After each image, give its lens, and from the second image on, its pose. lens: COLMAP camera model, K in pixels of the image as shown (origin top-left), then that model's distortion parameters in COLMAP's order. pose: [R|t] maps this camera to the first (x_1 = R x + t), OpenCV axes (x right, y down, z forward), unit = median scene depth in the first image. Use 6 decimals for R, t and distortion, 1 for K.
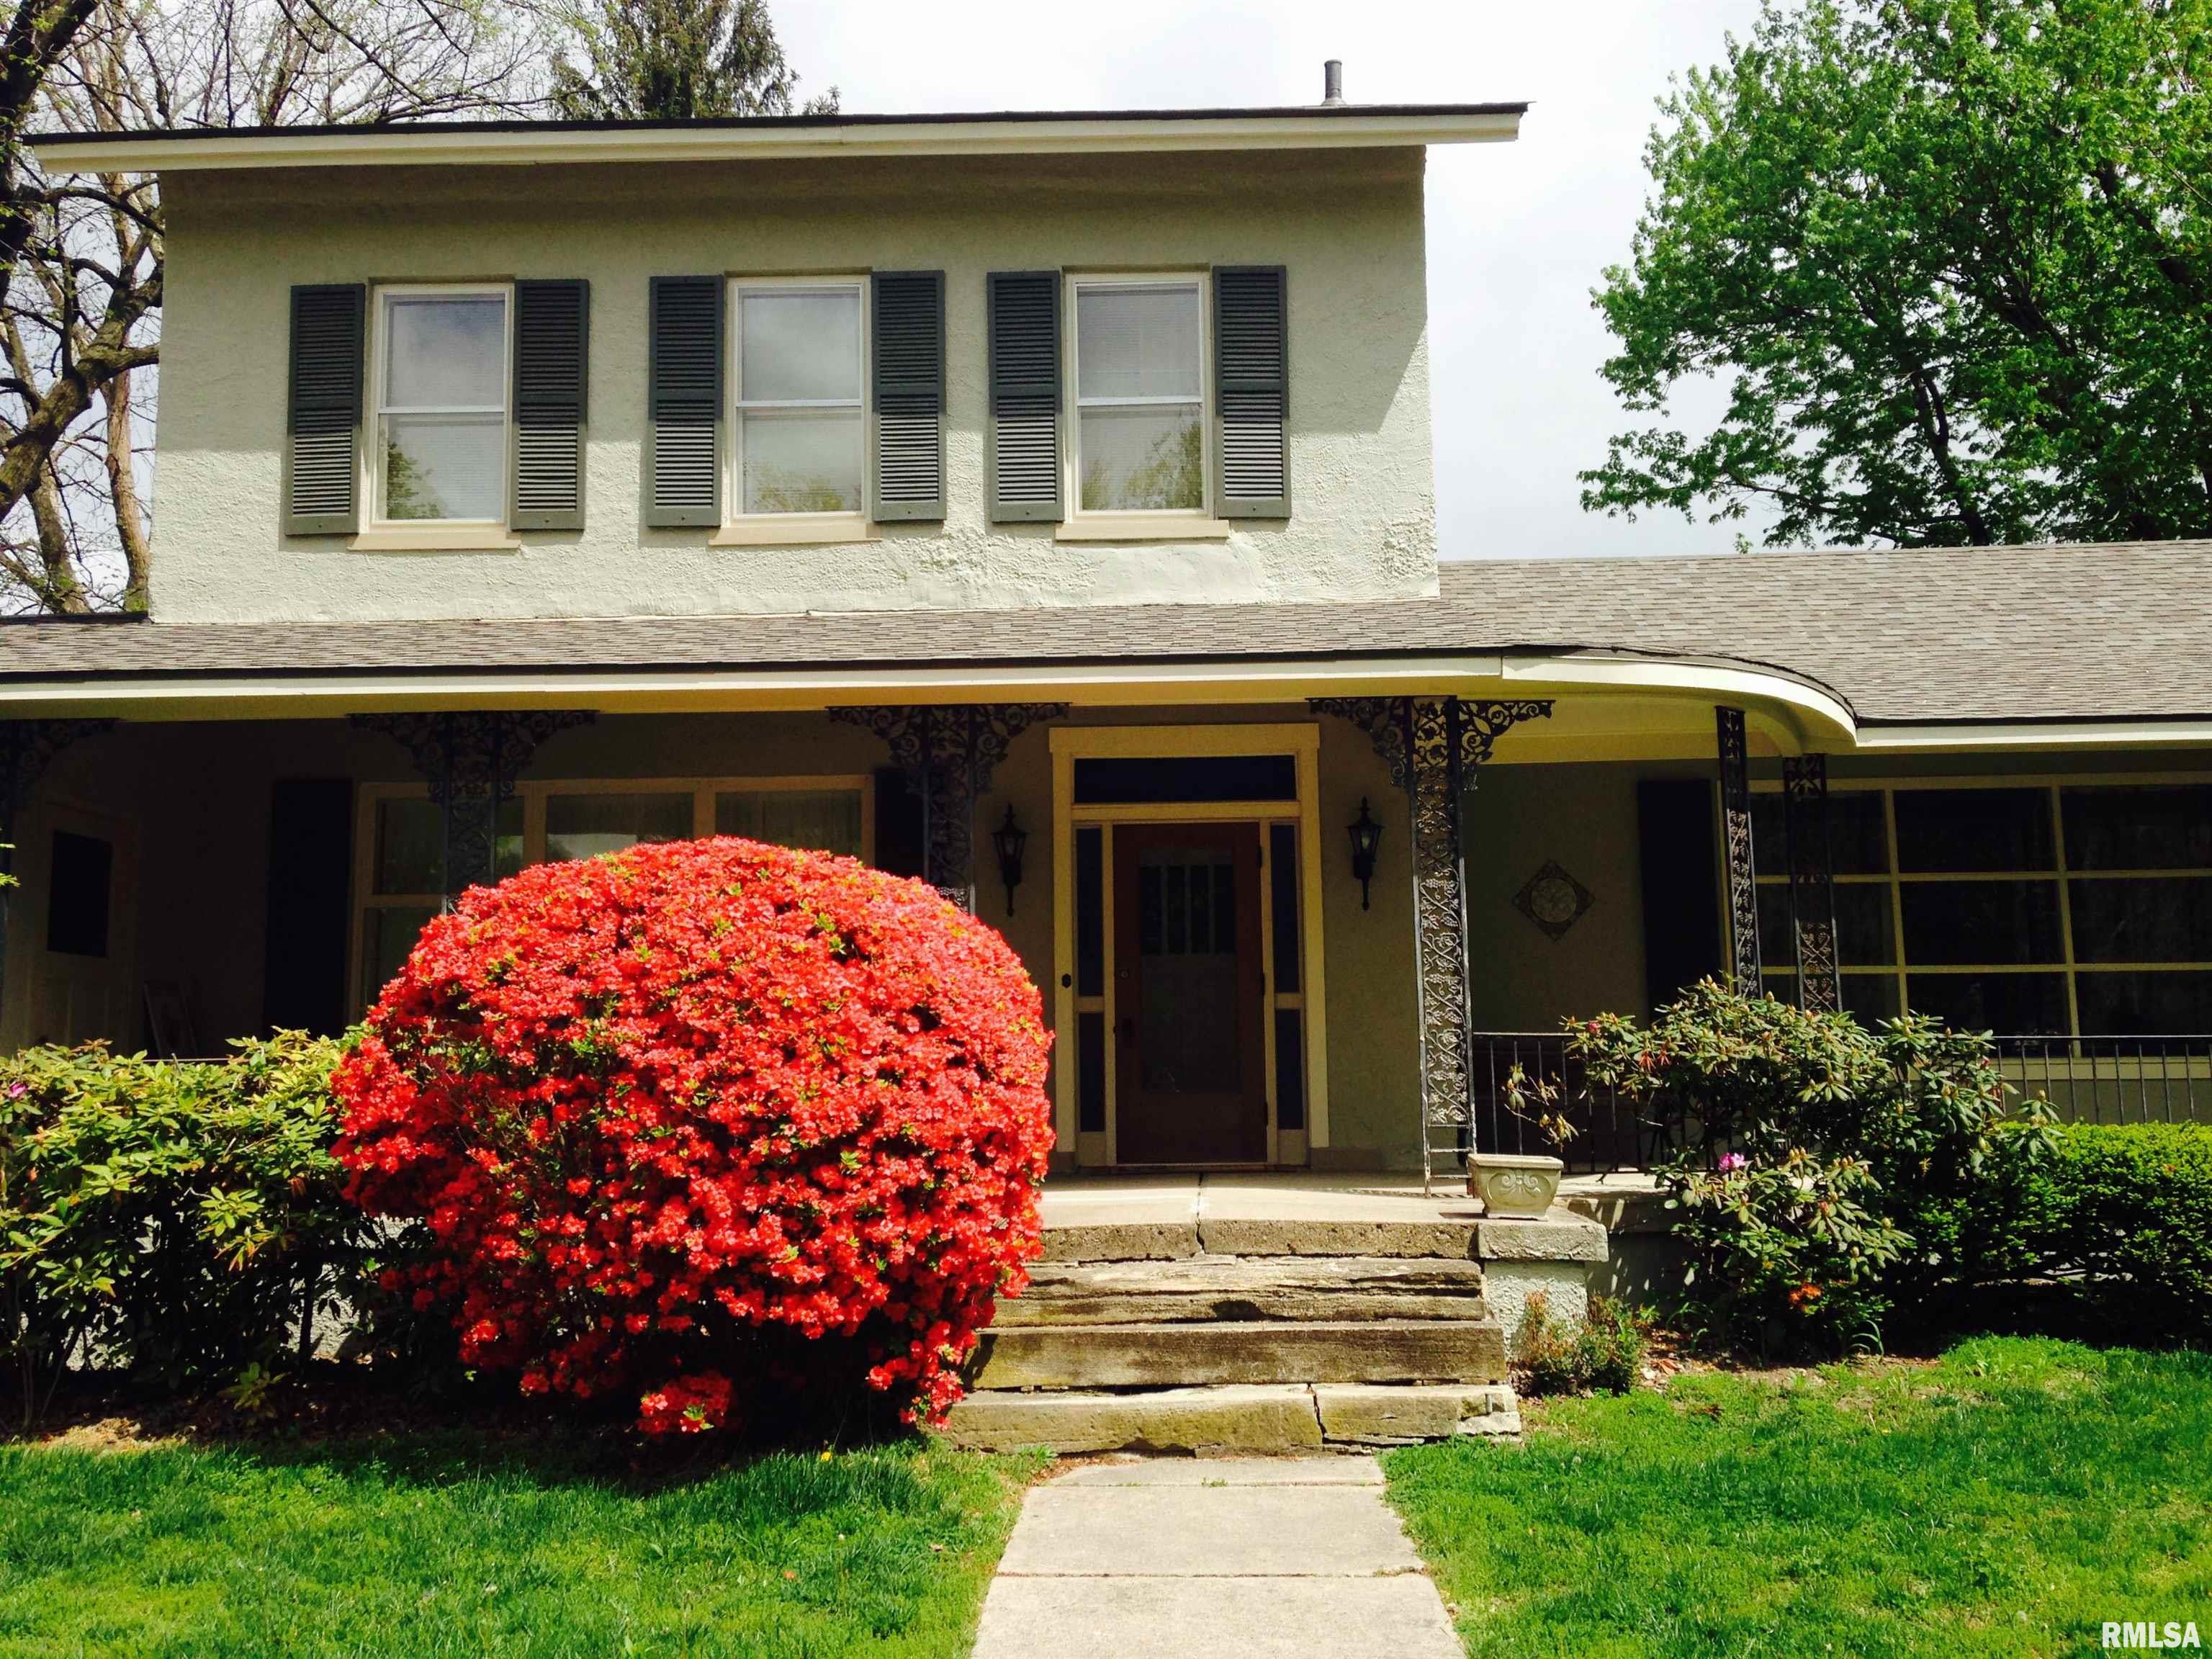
lens RADIAL K [[2070.8, 0, 1086.2], [0, 2070.8, 818.7], [0, 0, 1]] dist [0.122720, 0.000000]
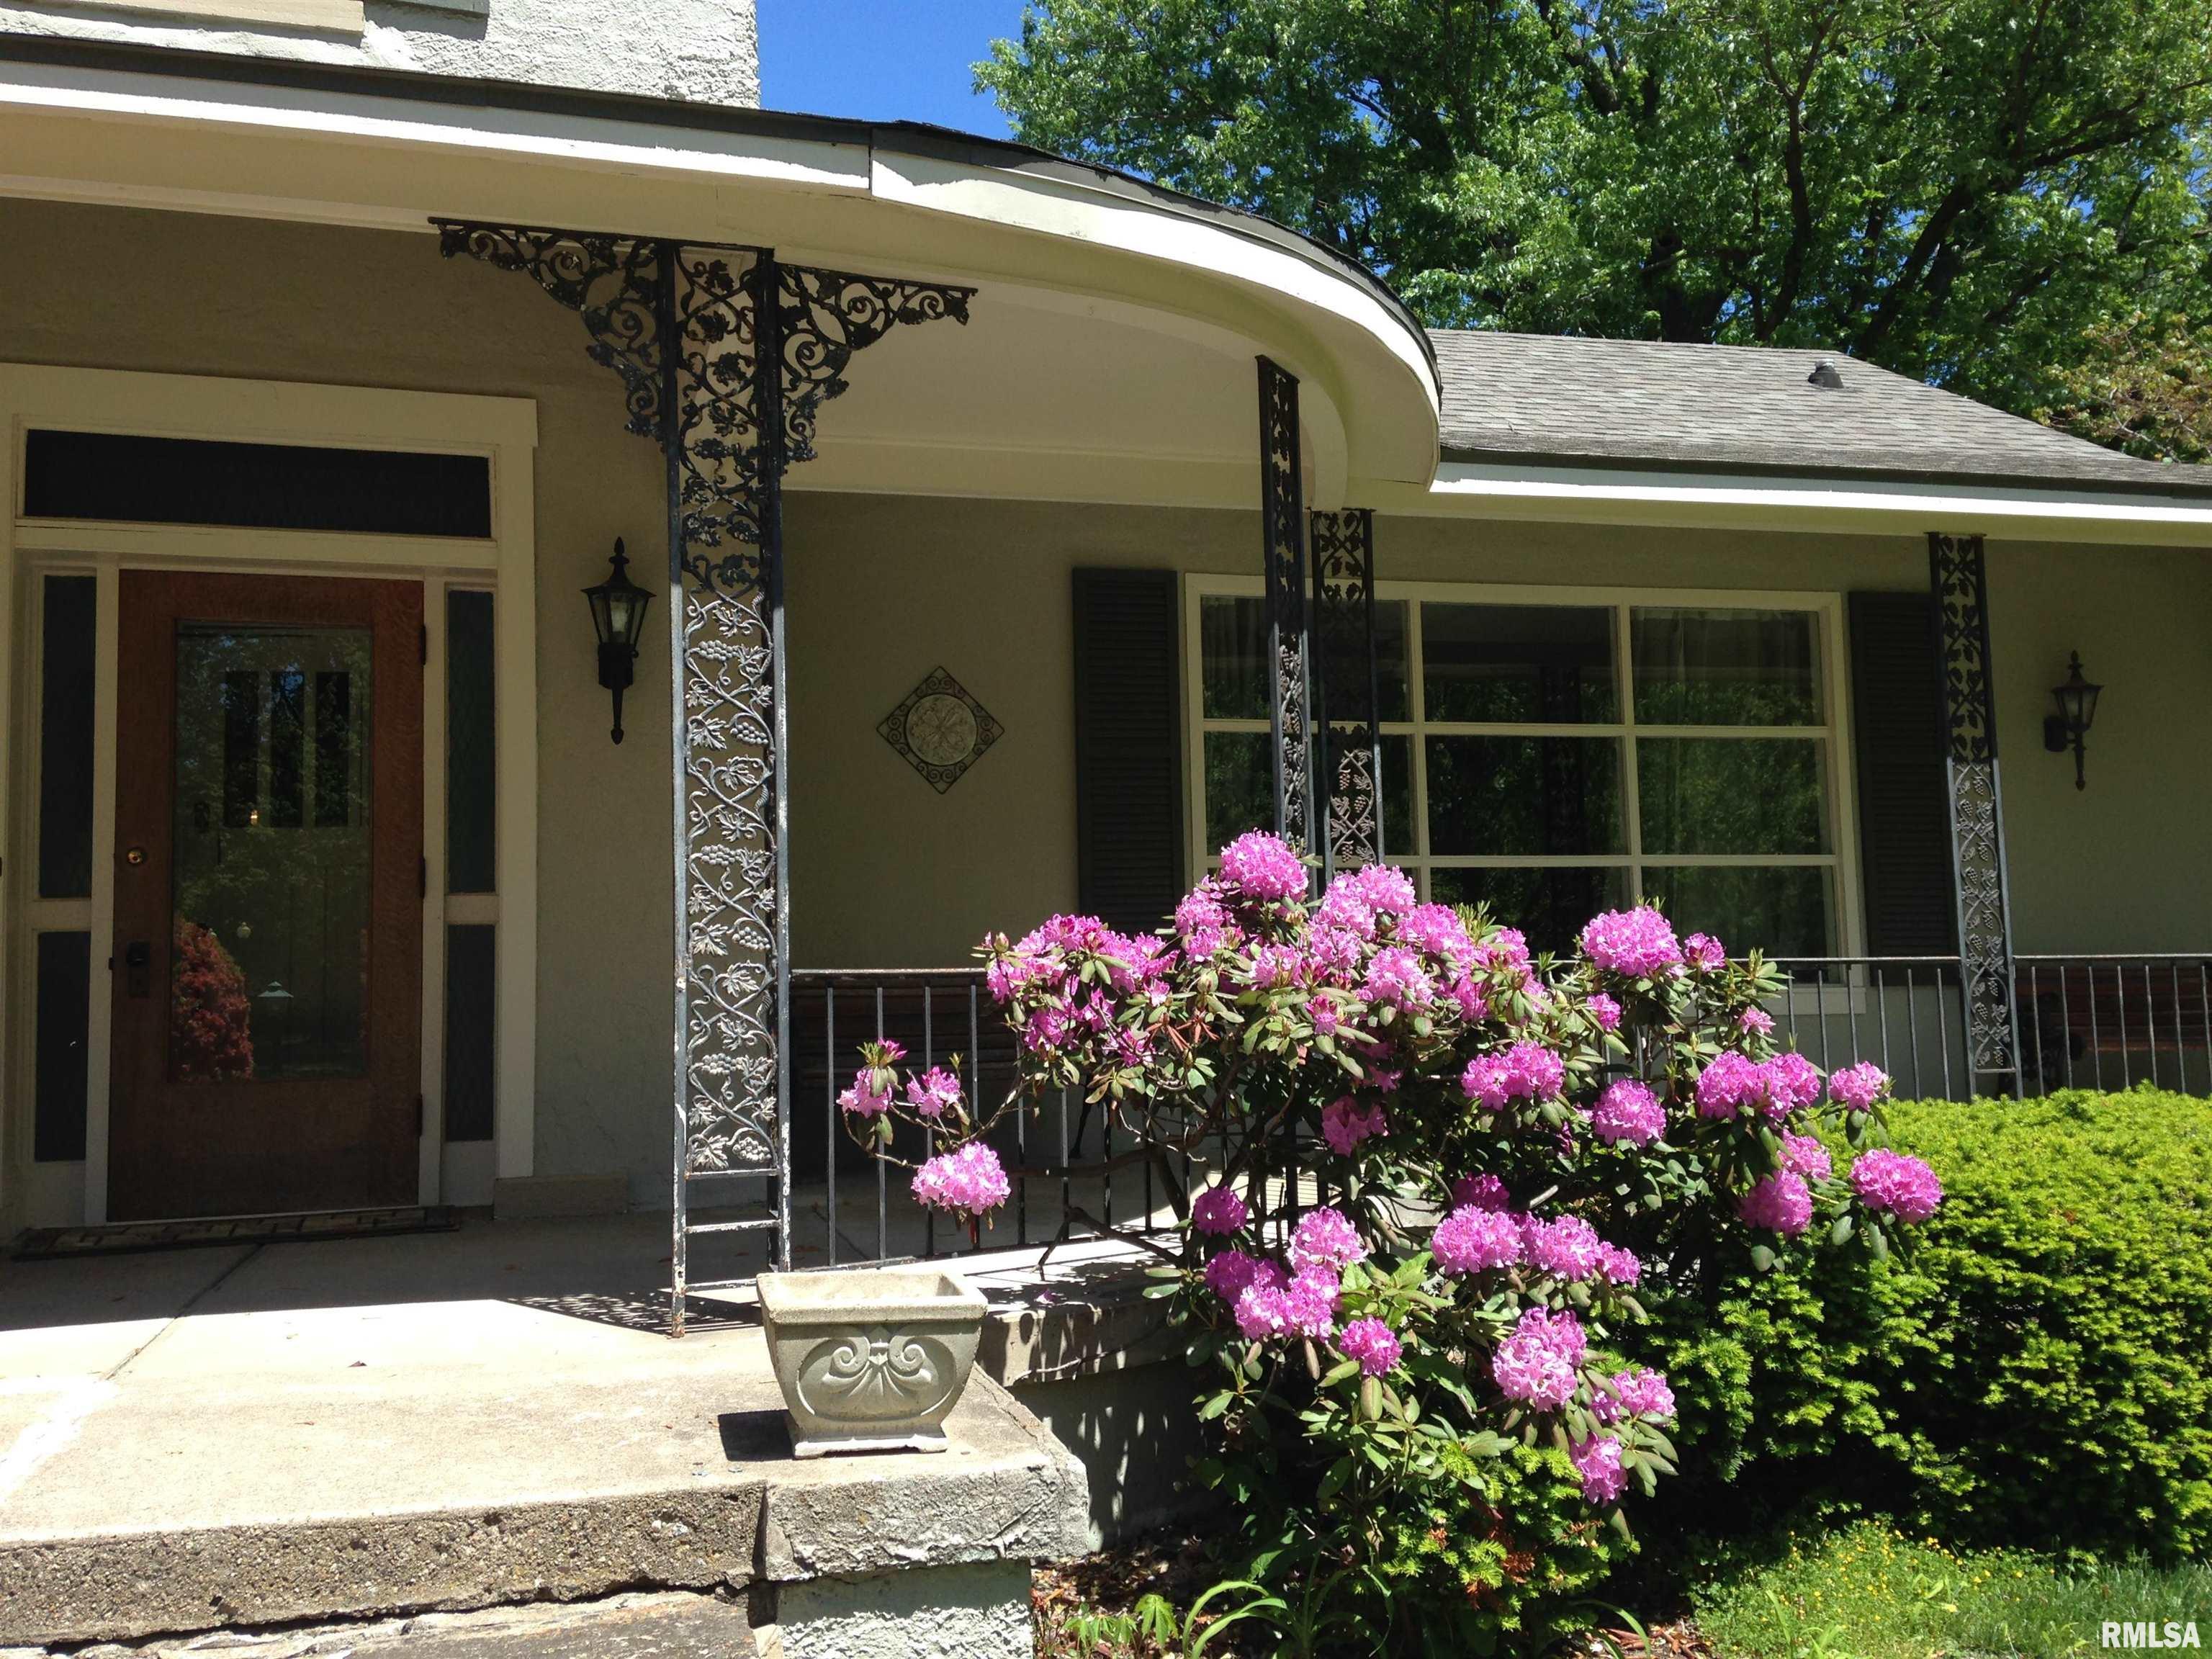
lens RADIAL K [[2084.9, 0, 1101.4], [0, 2084.9, 814.5], [0, 0, 1]] dist [0.172840, -0.191787]
pose [[0.951830, 0.018678, 0.306056, 0.106184], [-0.030407, 0.998973, 0.033599, 0.049326], [-0.305114, -0.041287, 0.951420, 0.527154]]
